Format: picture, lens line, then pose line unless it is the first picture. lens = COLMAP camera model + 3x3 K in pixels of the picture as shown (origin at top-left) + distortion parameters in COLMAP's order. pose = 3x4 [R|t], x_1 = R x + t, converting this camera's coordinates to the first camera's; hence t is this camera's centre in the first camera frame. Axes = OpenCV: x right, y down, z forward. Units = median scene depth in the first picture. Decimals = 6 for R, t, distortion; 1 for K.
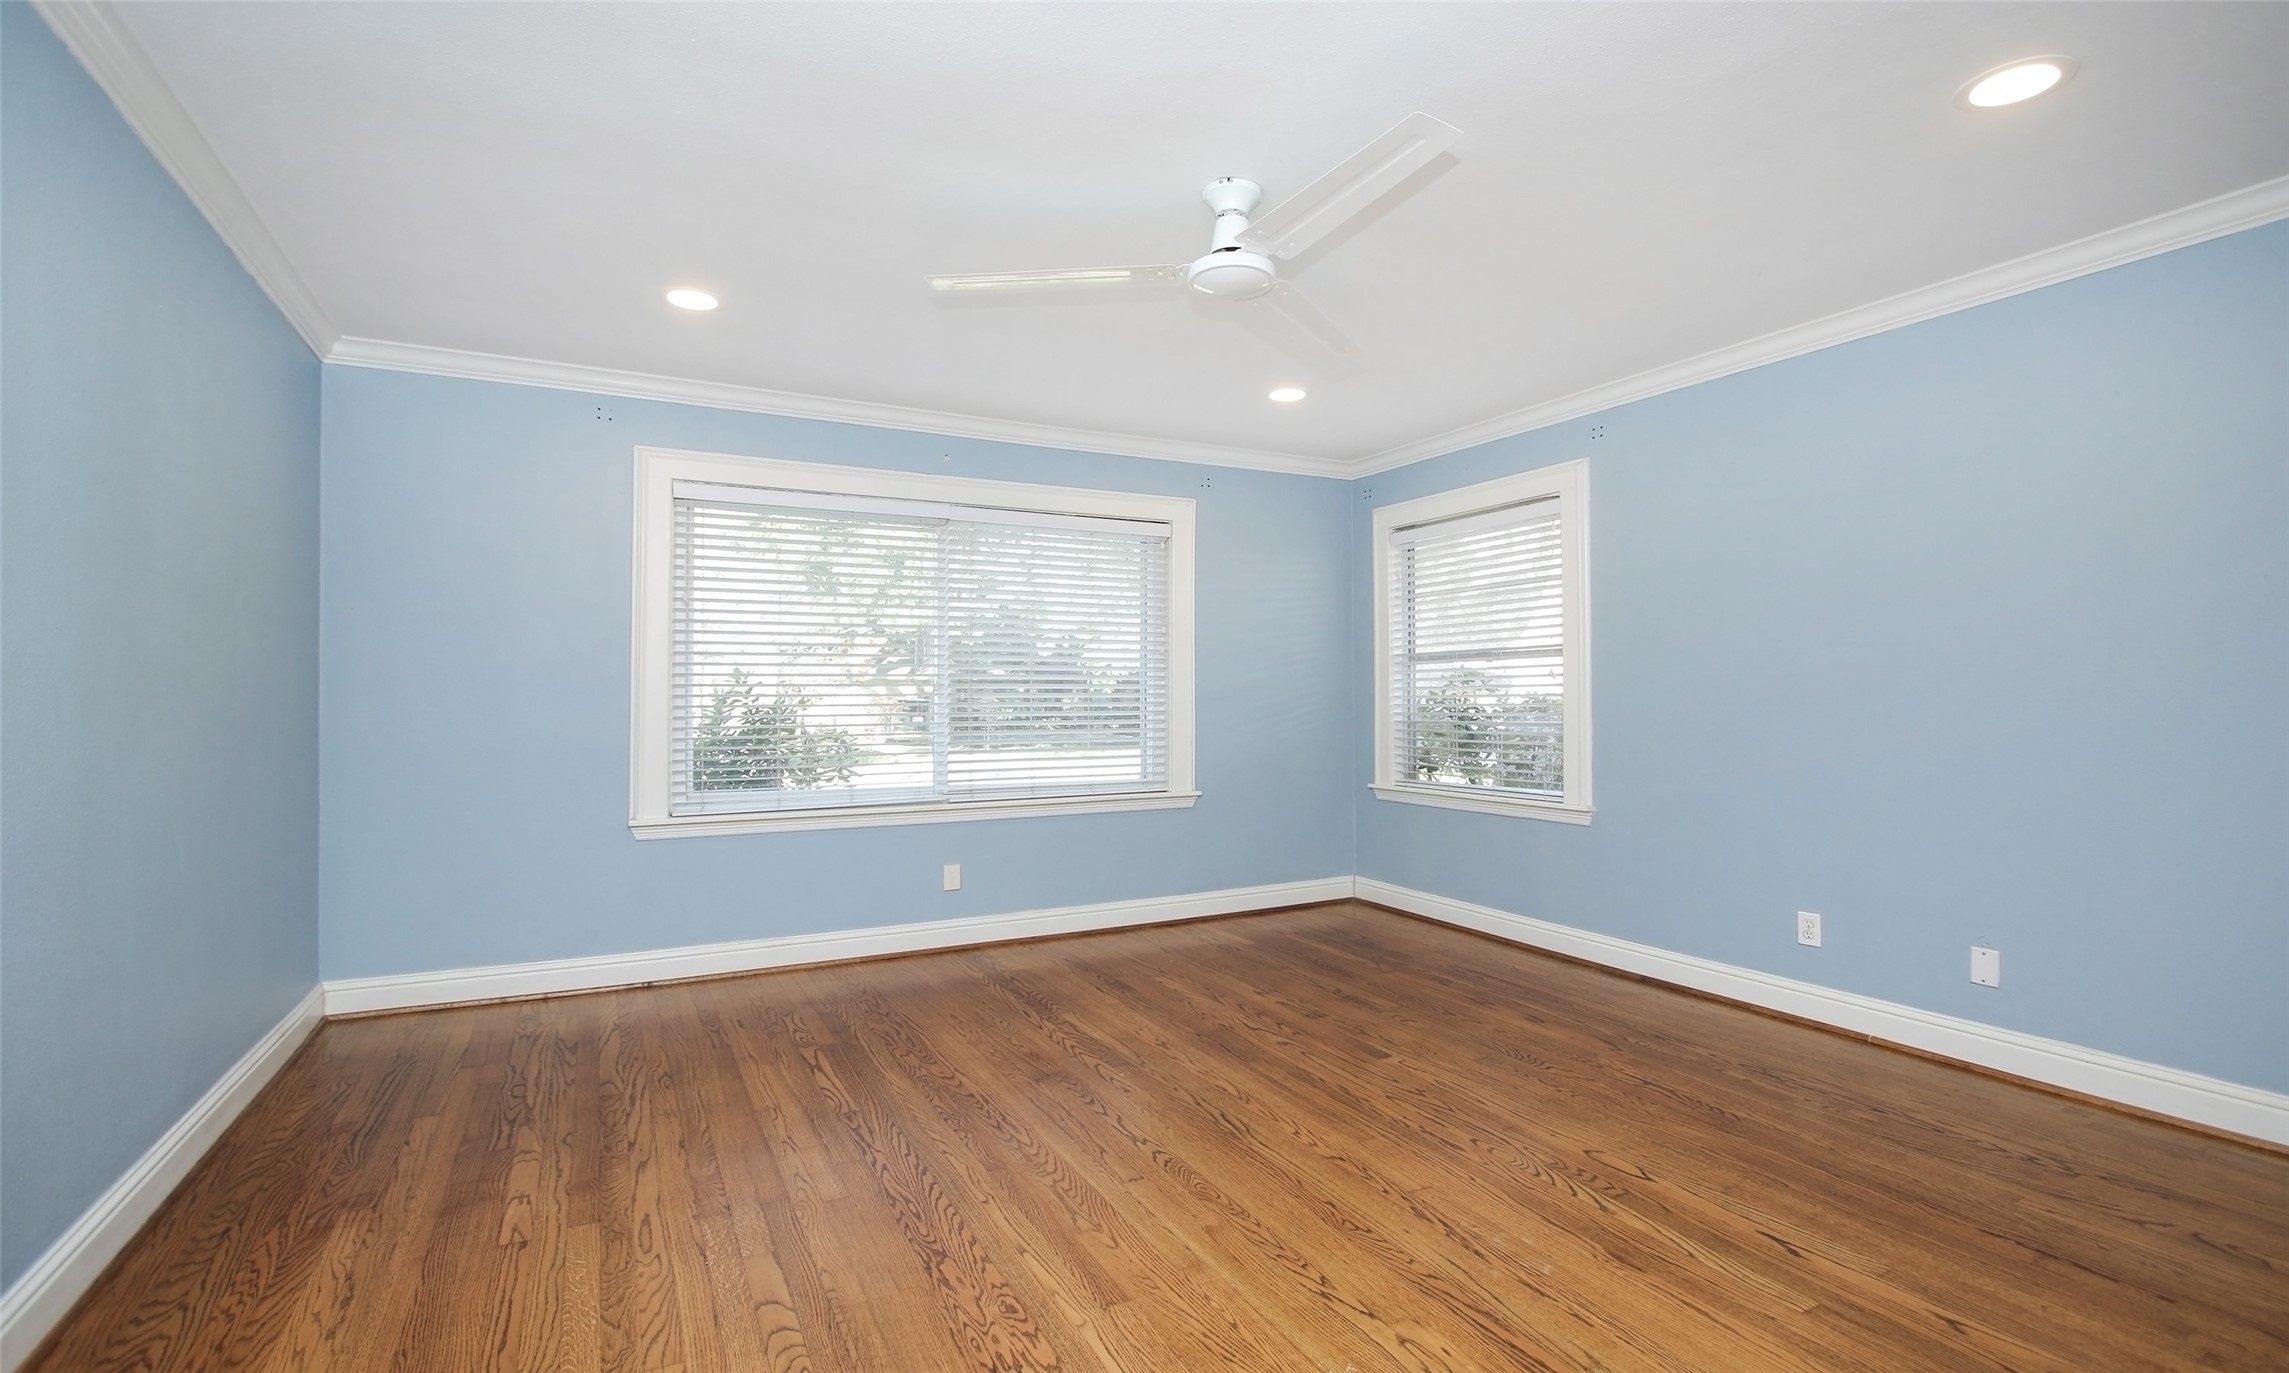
lens RADIAL K [[1084.7, 0, 1151.1], [0, 1084.7, 696.5], [0, 0, 1]] dist [-0.018385, 0.000724]
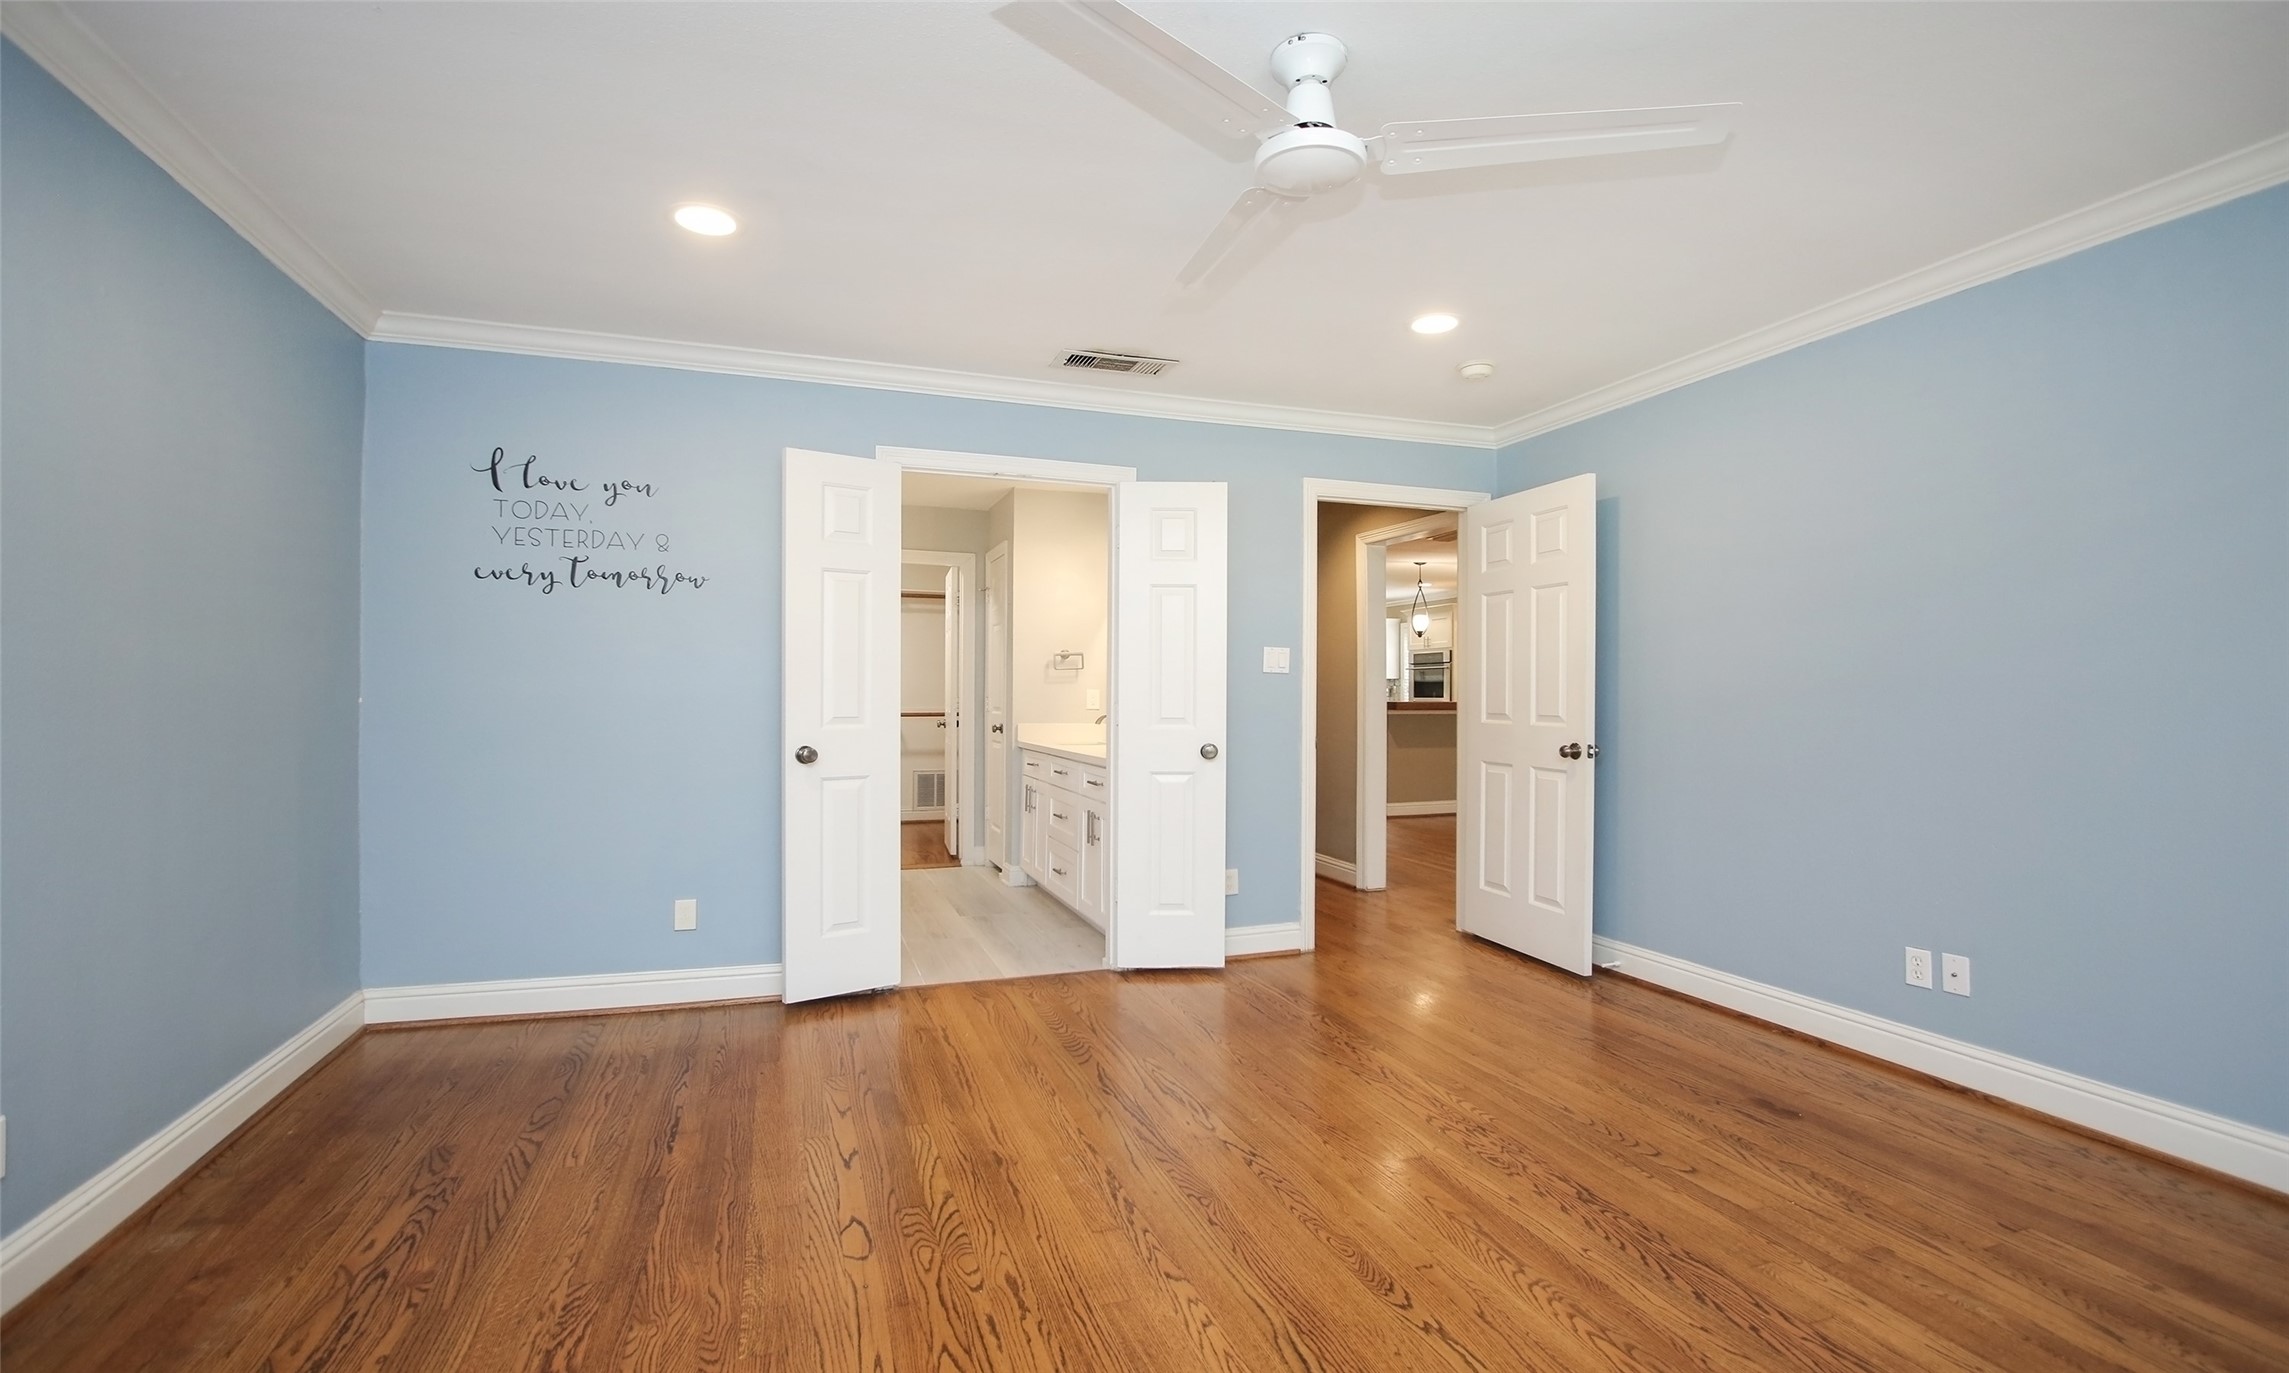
lens RADIAL K [[1084.7, 0, 1151.1], [0, 1084.7, 696.5], [0, 0, 1]] dist [-0.018385, 0.000724]
pose [[-0.989990, -0.001965, 0.141124, 0.083911], [-0.002374, 0.999993, -0.002727, 0.001319], [-0.141117, -0.003035, -0.989988, 1.952916]]
